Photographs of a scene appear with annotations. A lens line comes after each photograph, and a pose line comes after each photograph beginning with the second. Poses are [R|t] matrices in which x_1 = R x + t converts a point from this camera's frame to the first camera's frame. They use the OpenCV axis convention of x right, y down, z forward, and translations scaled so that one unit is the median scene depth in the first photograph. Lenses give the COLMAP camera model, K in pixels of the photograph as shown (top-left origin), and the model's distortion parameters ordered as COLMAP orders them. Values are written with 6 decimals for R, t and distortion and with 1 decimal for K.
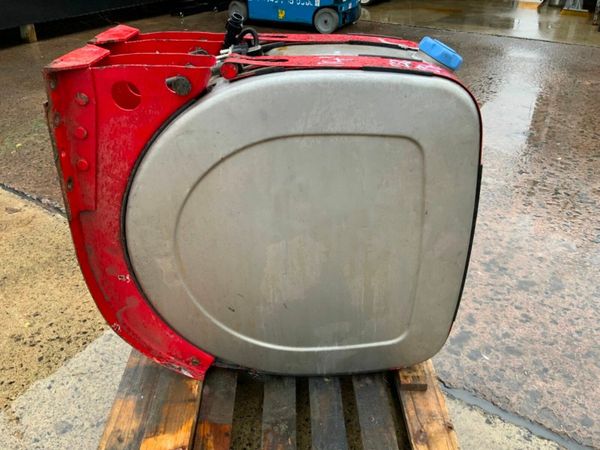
lens RADIAL K [[504.6, 0, 300.0], [0, 504.6, 225.0], [0, 0, 1]] dist [0.048099, -0.106372]
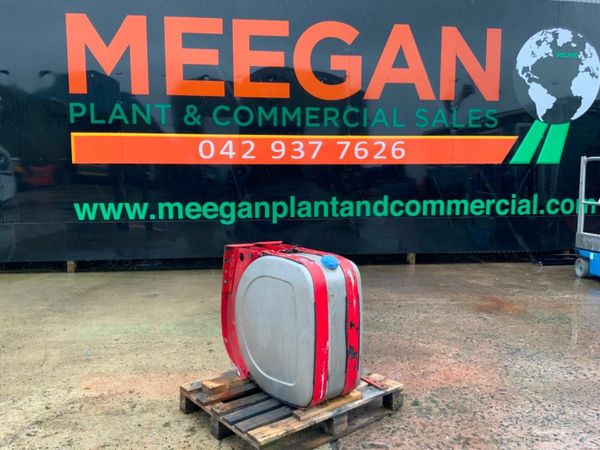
lens RADIAL K [[504.3, 0, 299.2], [0, 504.3, 227.1], [0, 0, 1]] dist [0.046102, -0.078446]
pose [[0.606097, 0.074882, -0.791858, 2.013761], [-0.417351, 0.877440, -0.236469, 0.153884], [0.677101, 0.473806, 0.563065, -0.536430]]
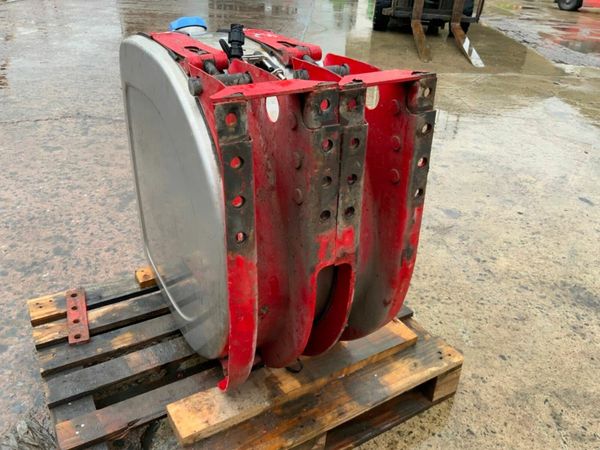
lens RADIAL K [[504.3, 0, 299.2], [0, 504.3, 227.1], [0, 0, 1]] dist [0.046102, -0.078446]
pose [[-0.492057, -0.452793, 0.743544, -1.002572], [0.410710, 0.632333, 0.656865, -0.711180], [-0.767592, 0.628596, -0.125178, 1.202609]]
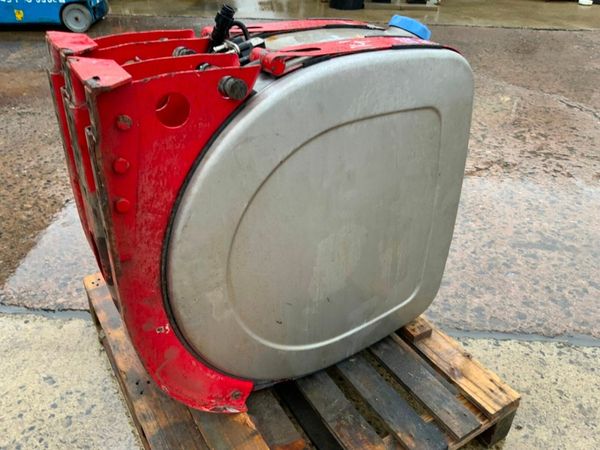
lens RADIAL K [[504.3, 0, 299.2], [0, 504.3, 227.1], [0, 0, 1]] dist [0.046102, -0.078446]
pose [[0.860927, -0.258685, 0.438049, -0.489823], [0.250020, 0.965052, 0.078519, -0.070419], [-0.443052, 0.041922, 0.895515, 0.144166]]
